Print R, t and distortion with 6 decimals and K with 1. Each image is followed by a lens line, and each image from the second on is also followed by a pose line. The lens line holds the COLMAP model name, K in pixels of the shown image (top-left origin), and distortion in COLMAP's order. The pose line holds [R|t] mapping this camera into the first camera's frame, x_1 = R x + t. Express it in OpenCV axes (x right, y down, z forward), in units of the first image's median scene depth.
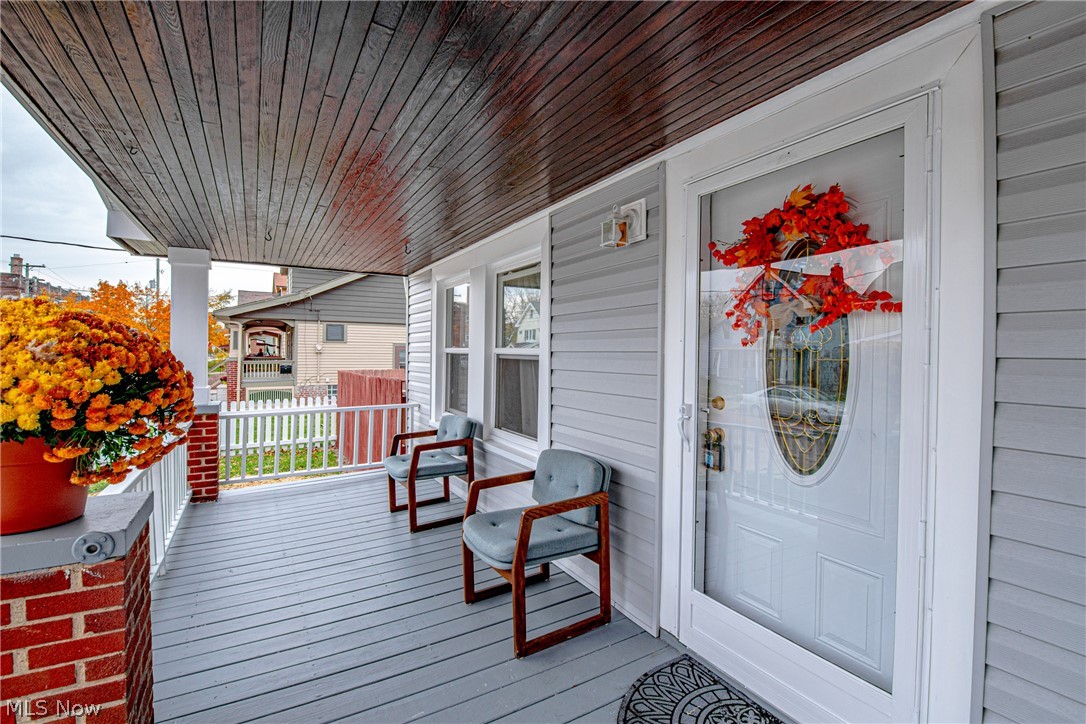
lens RADIAL K [[478.6, 0, 542.8], [0, 478.6, 352.5], [0, 0, 1]] dist [-0.016070, -0.000545]
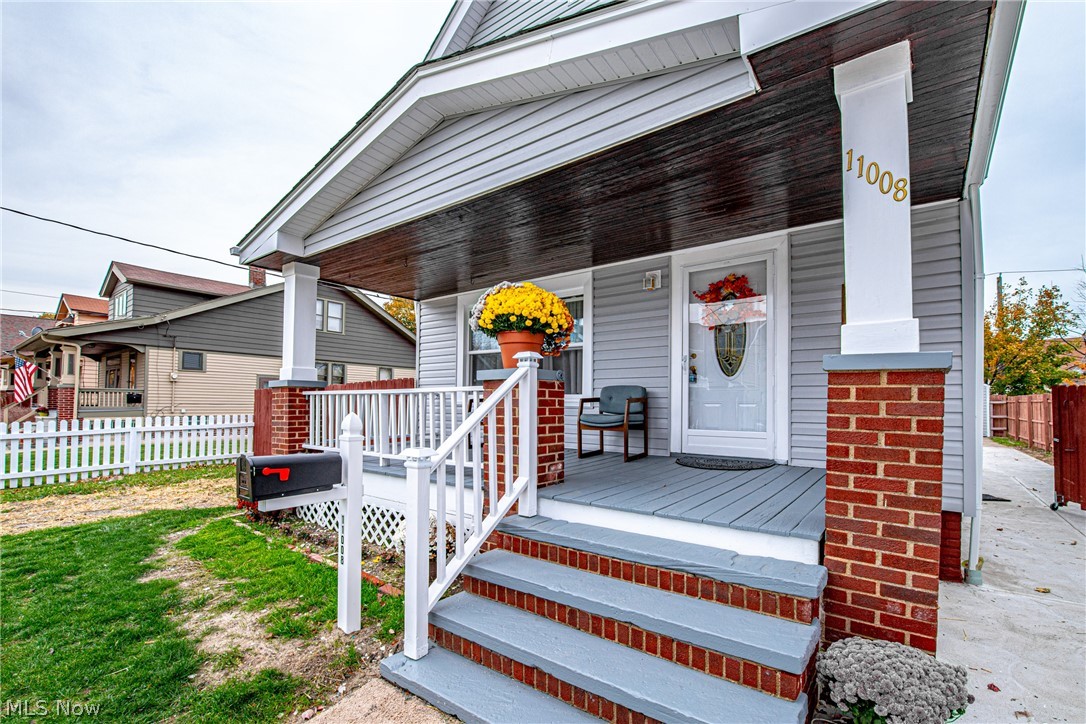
lens RADIAL K [[470.9, 0, 530.7], [0, 470.9, 391.1], [0, 0, 1]] dist [-0.018499, -0.000696]
pose [[0.928485, 0.012563, 0.371158, -0.721977], [-0.002742, 0.999632, -0.026976, 0.195281], [-0.371361, 0.024029, 0.928178, -0.516161]]
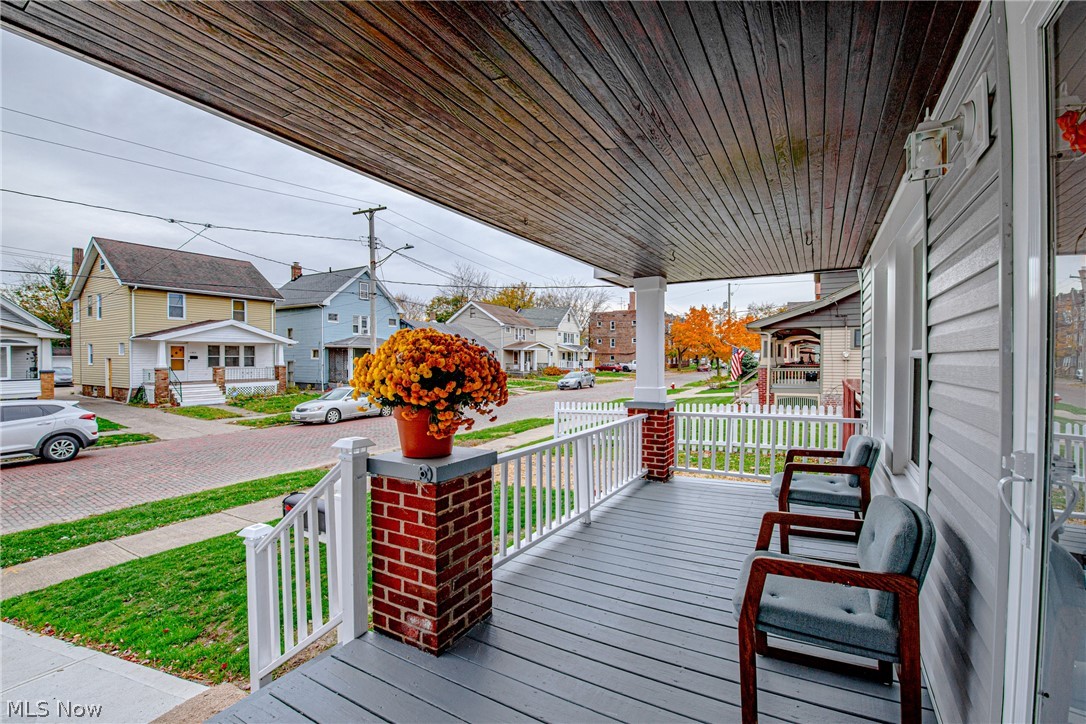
lens RADIAL K [[478.3, 0, 569.7], [0, 478.3, 361.5], [0, 0, 1]] dist [0.010626, -0.015808]
pose [[0.518725, -0.003890, -0.854932, 0.264554], [0.005765, 0.999983, -0.001052, 0.005213], [0.854921, -0.004383, 0.518739, 0.185233]]
